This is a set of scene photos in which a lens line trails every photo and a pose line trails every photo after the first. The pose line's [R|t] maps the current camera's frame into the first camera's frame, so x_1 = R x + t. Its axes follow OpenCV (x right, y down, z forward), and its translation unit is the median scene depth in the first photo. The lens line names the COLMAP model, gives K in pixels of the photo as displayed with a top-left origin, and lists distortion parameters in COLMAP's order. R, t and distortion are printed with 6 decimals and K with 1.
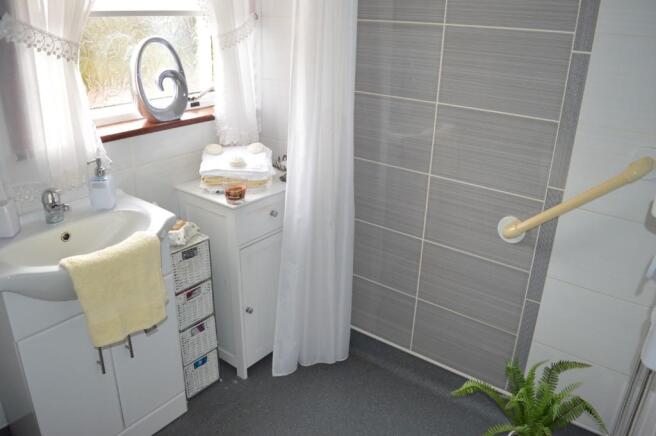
lens RADIAL K [[523.5, 0, 328.7], [0, 523.5, 219.5], [0, 0, 1]] dist [-0.094906, 0.023728]
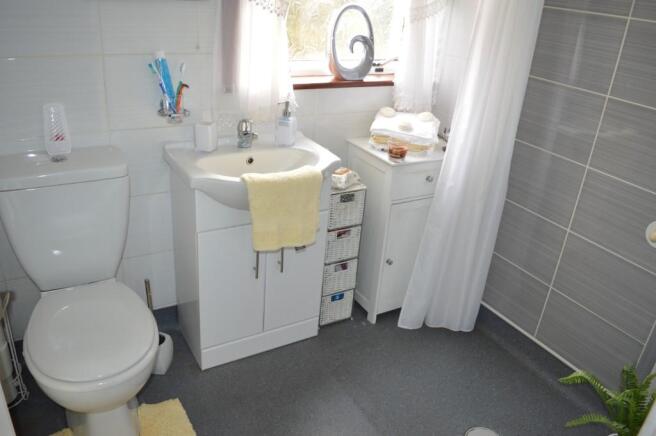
lens RADIAL K [[523.5, 0, 326.9], [0, 523.5, 217.5], [0, 0, 1]] dist [-0.094906, 0.023728]
pose [[0.927408, 0.201504, -0.315136, 0.056394], [-0.192708, 0.979470, 0.059174, 0.046148], [0.320590, 0.005851, 0.947200, -0.087914]]
